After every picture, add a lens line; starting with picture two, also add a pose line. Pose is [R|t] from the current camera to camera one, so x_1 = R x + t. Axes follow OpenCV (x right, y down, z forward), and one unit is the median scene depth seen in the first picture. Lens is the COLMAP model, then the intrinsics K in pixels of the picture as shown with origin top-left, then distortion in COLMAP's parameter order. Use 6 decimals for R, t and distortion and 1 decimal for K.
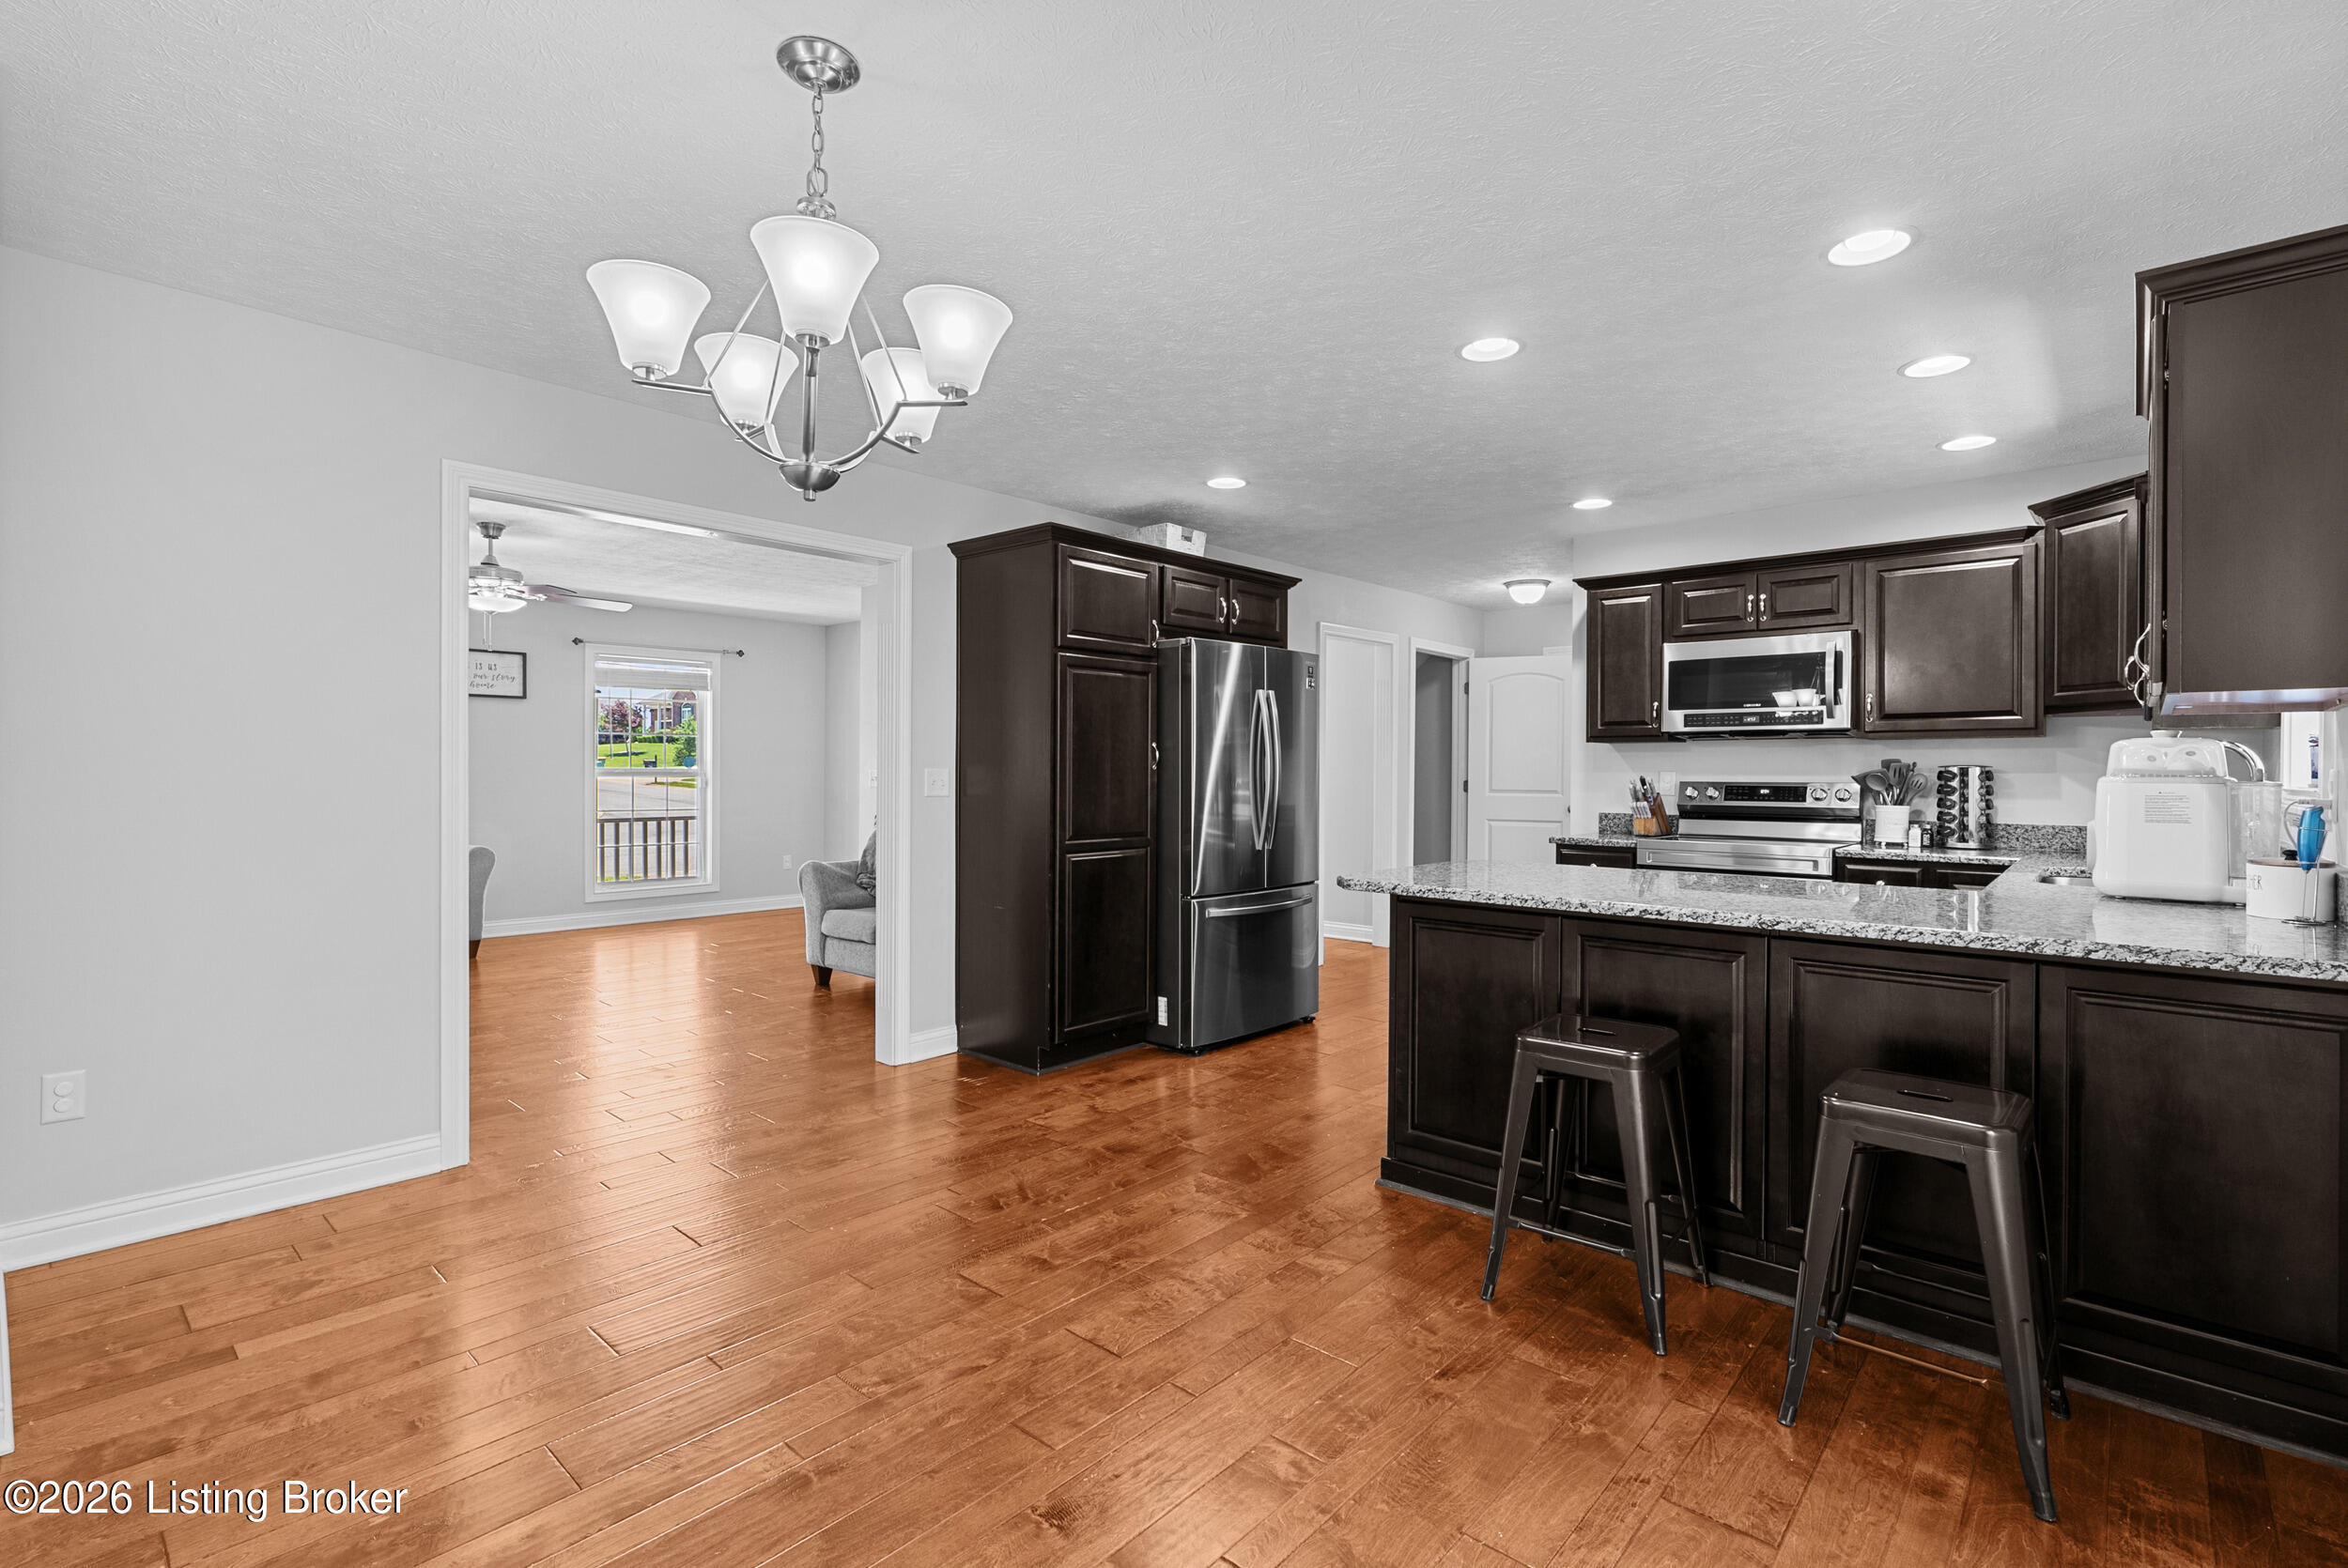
lens RADIAL K [[1073.0, 0, 1178.7], [0, 1073.0, 781.0], [0, 0, 1]] dist [-0.011318, 0.005310]
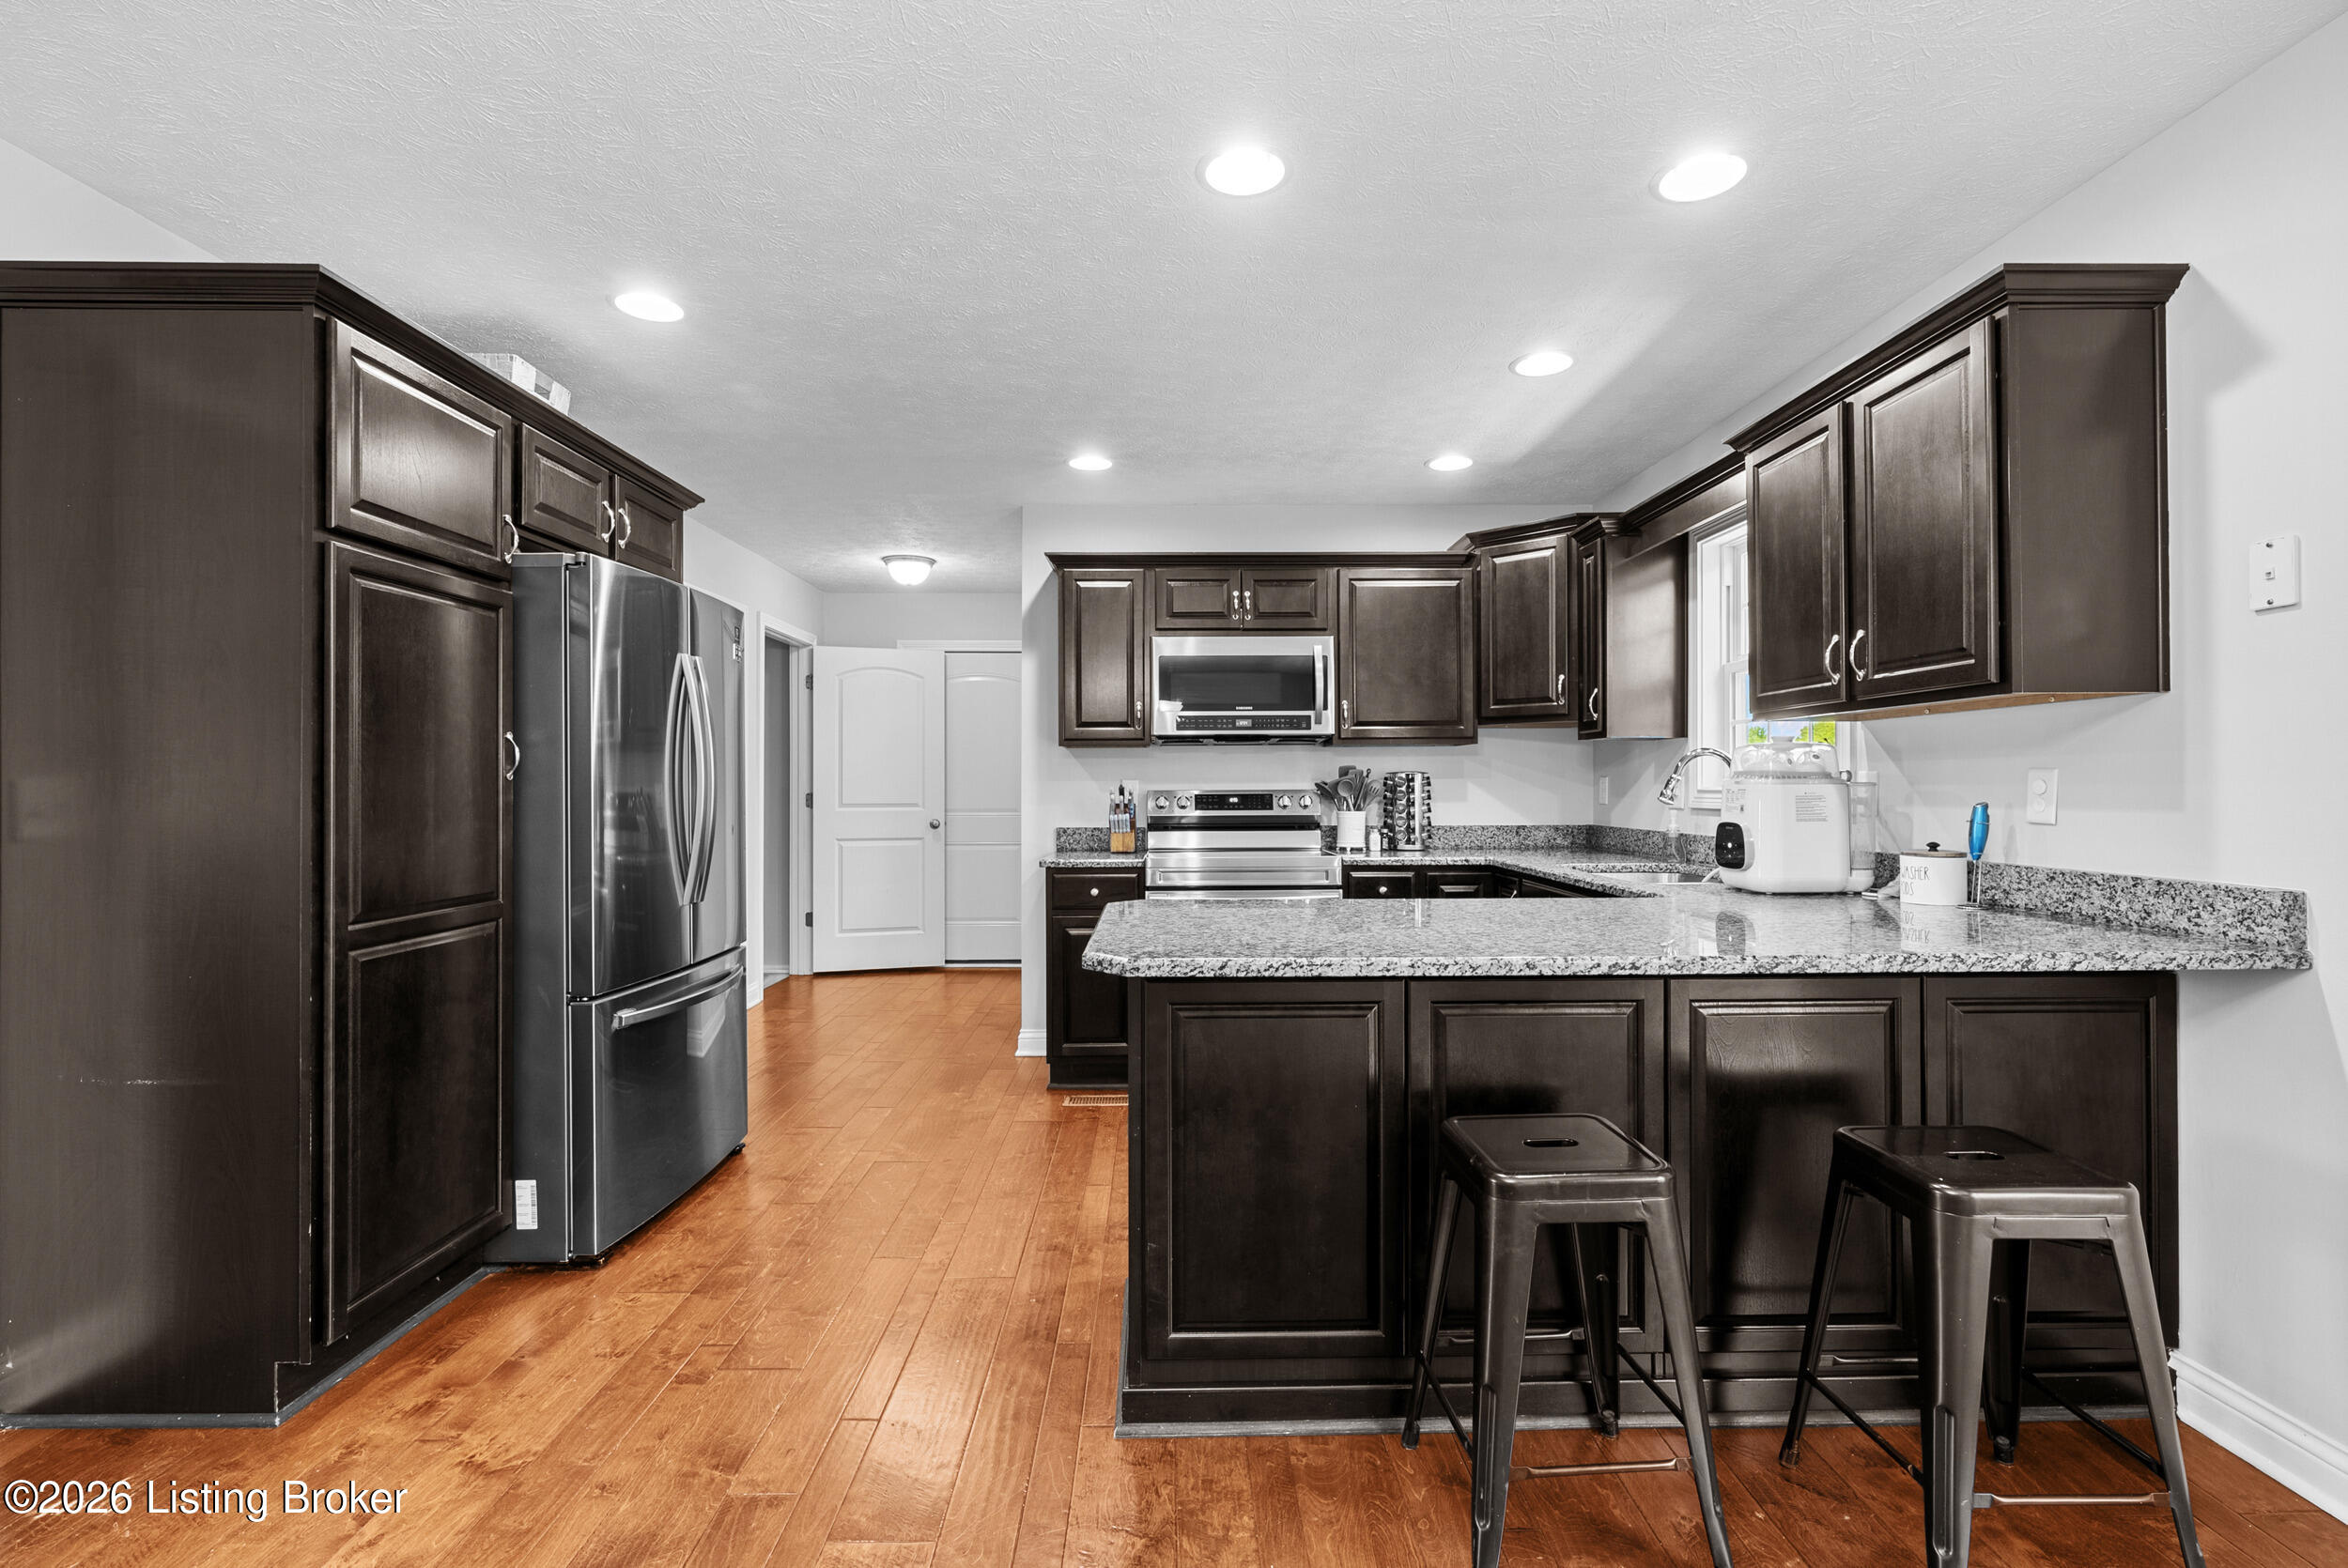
lens RADIAL K [[1073.0, 0, 1178.7], [0, 1073.0, 781.0], [0, 0, 1]] dist [-0.011318, 0.005310]
pose [[0.735869, -0.005763, 0.677099, -0.152383], [0.013926, 0.999881, -0.006625, -0.001611], [-0.676980, 0.014304, 0.735862, 0.369617]]
